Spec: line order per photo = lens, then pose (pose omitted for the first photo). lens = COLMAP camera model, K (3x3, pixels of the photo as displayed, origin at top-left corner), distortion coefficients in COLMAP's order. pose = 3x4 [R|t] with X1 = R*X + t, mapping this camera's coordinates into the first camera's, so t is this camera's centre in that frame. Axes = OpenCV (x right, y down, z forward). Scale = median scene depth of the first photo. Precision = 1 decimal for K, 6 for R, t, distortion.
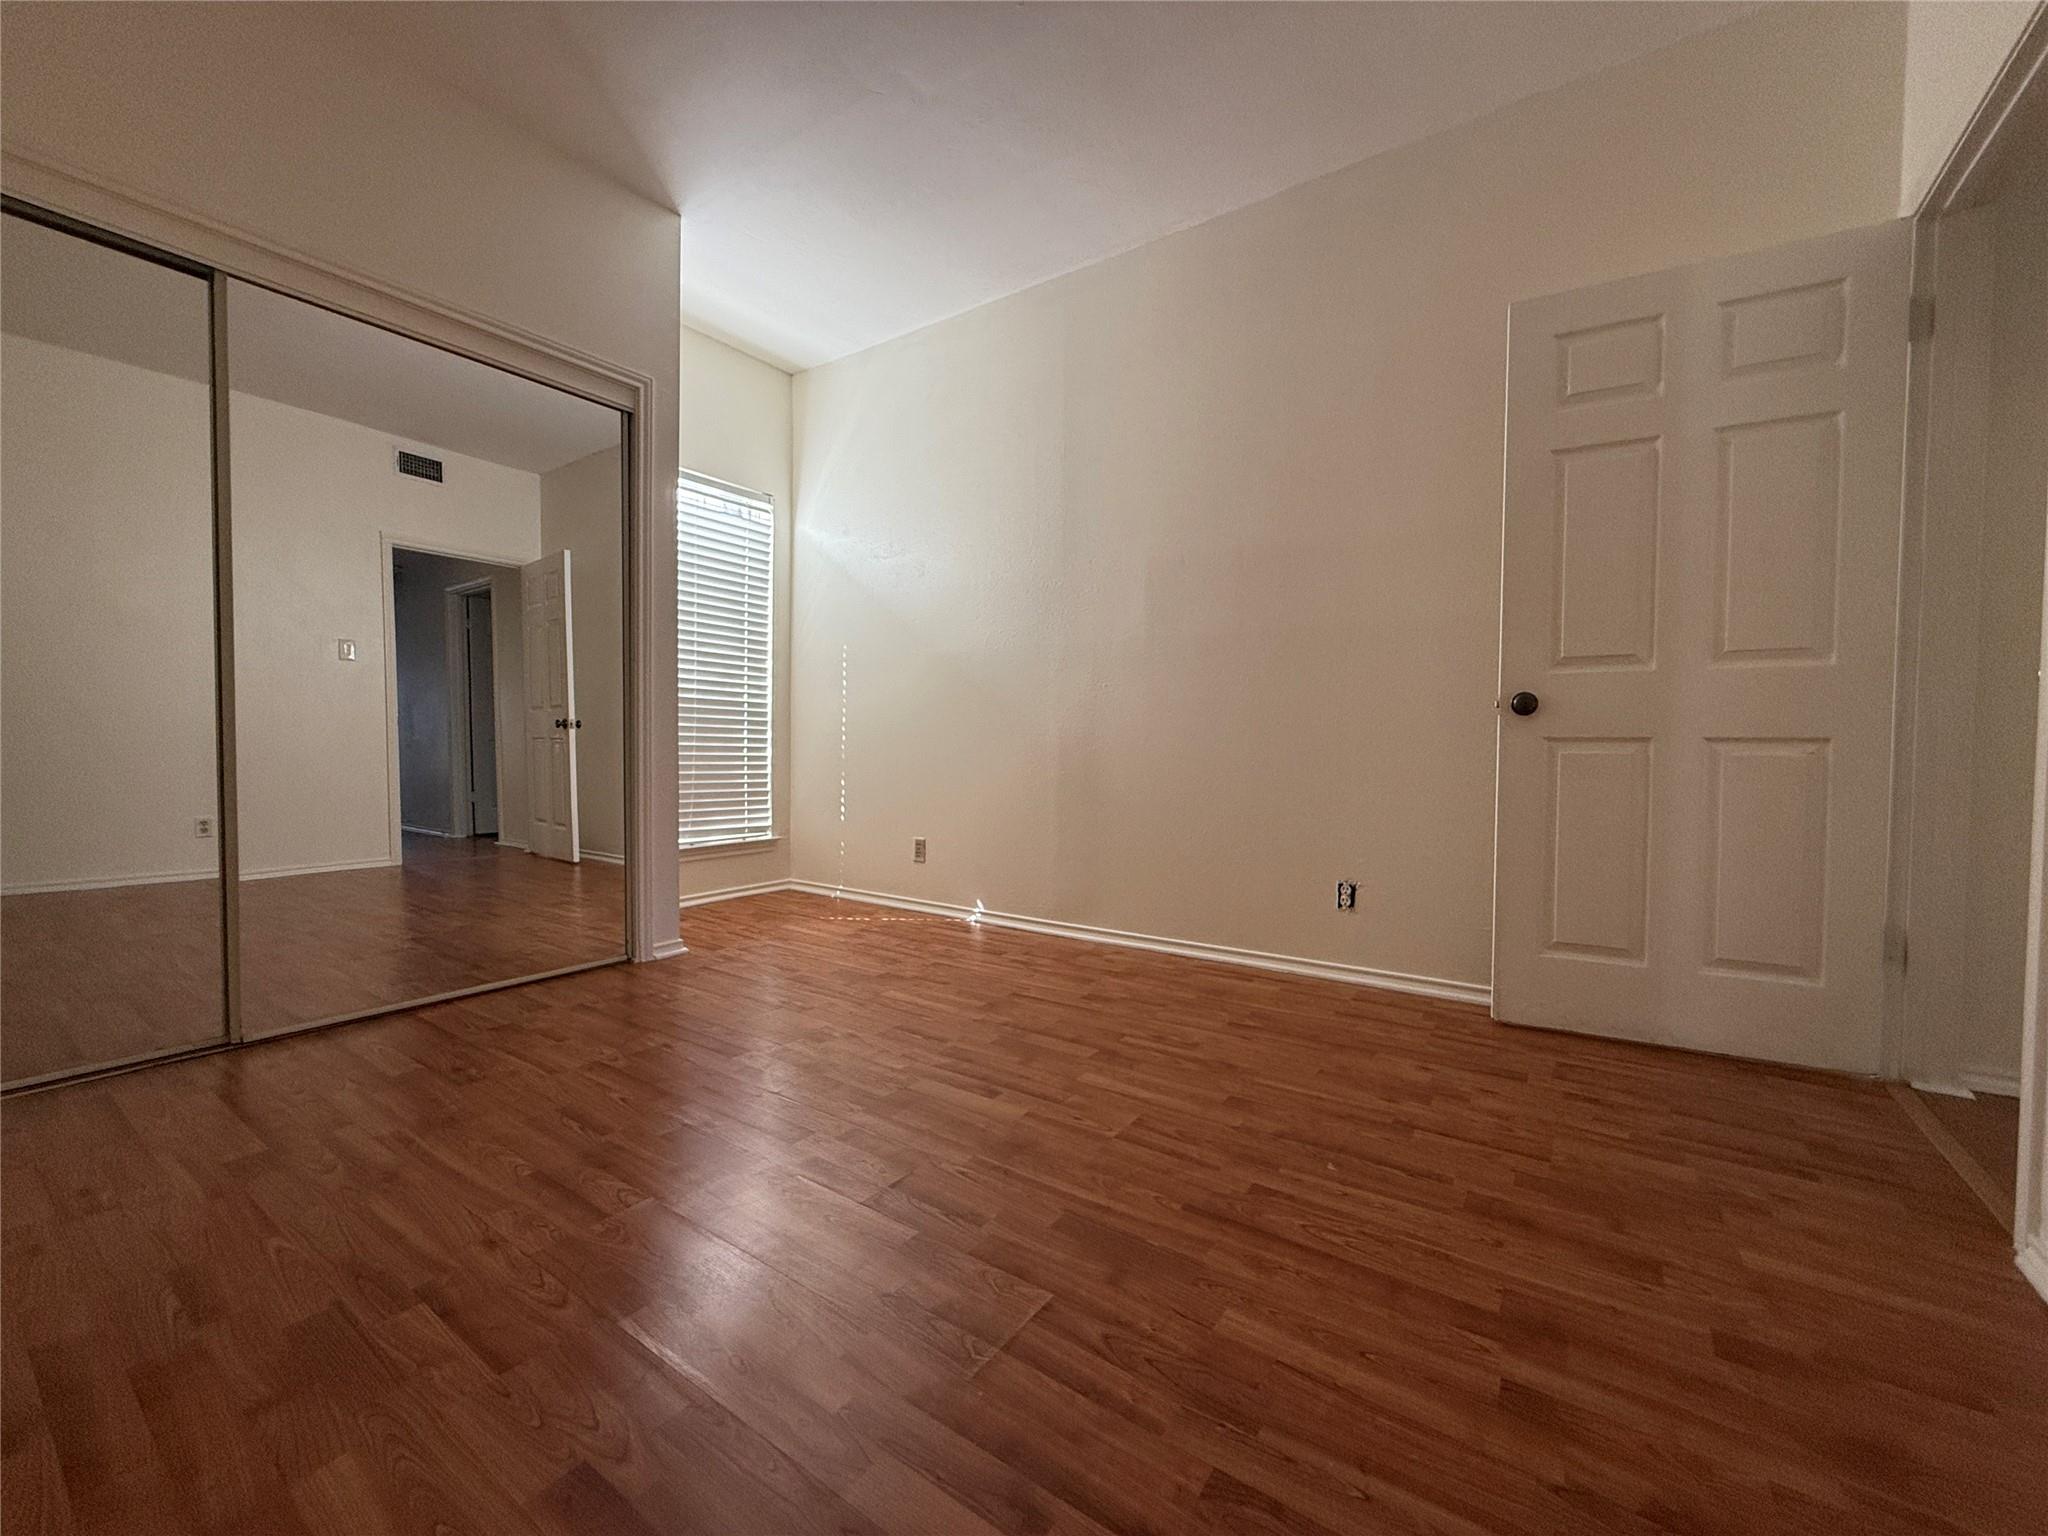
lens RADIAL K [[815.4, 0, 1025.4], [0, 815.4, 771.9], [0, 0, 1]] dist [-0.000122, 0.000038]
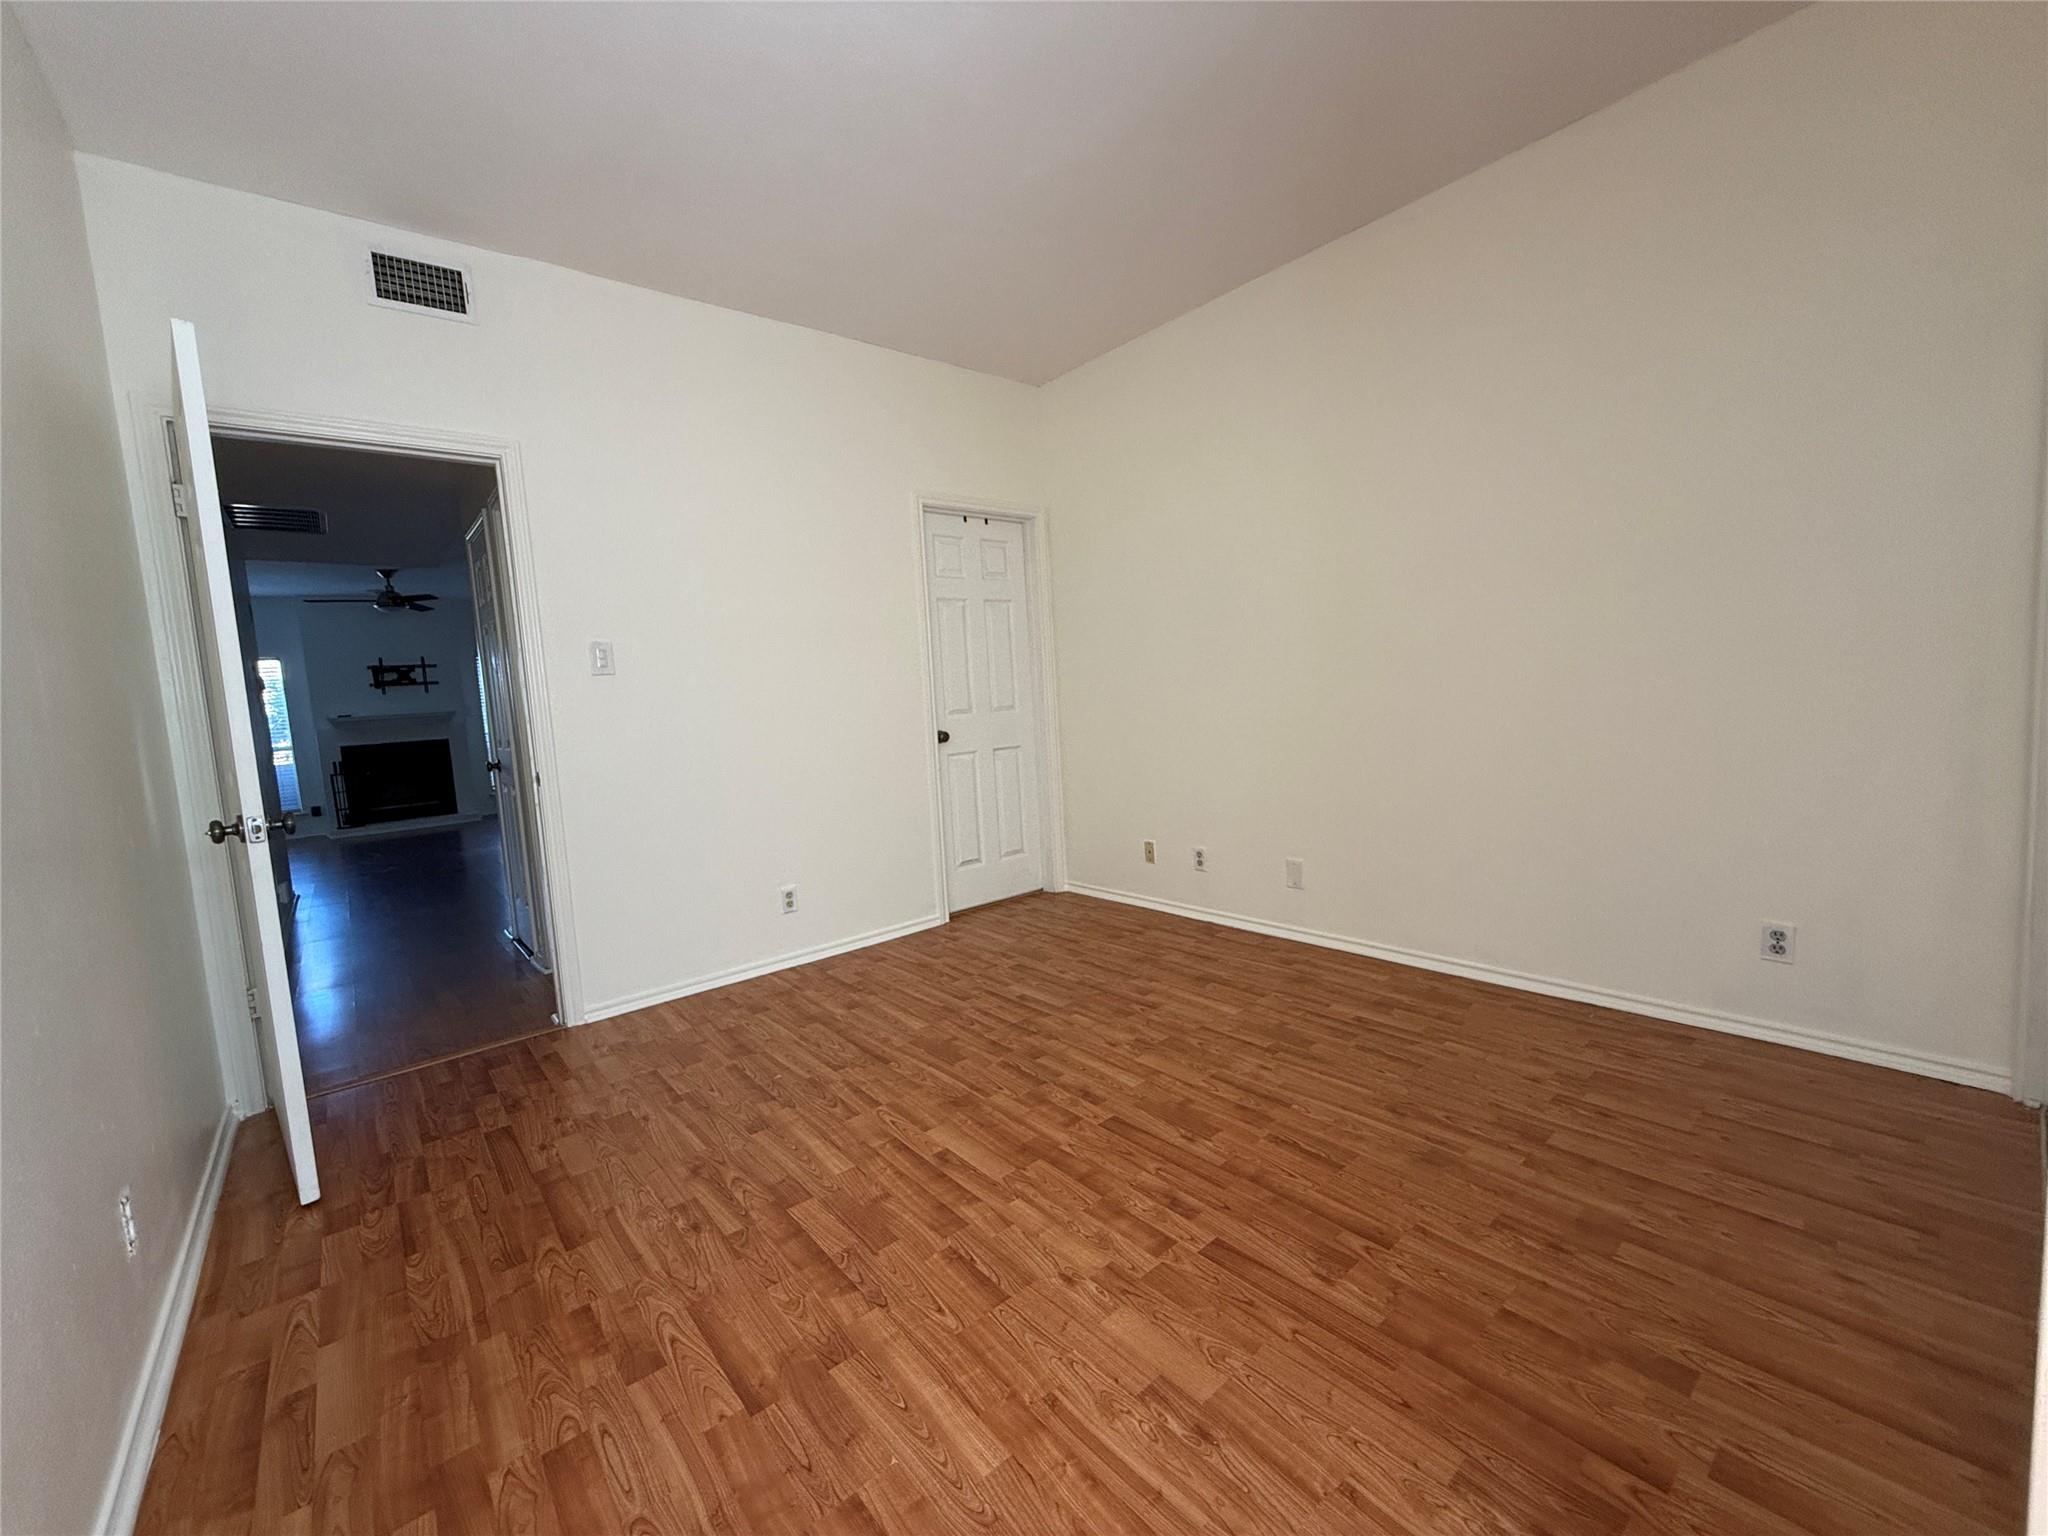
lens RADIAL K [[815.4, 0, 1022.8], [0, 815.4, 766.7], [0, 0, 1]] dist [-0.000122, 0.000038]
pose [[-0.962979, 0.027713, 0.268149, -0.414845], [0.063595, 0.989981, 0.126069, -0.225903], [-0.261968, 0.138455, -0.955093, 1.797392]]
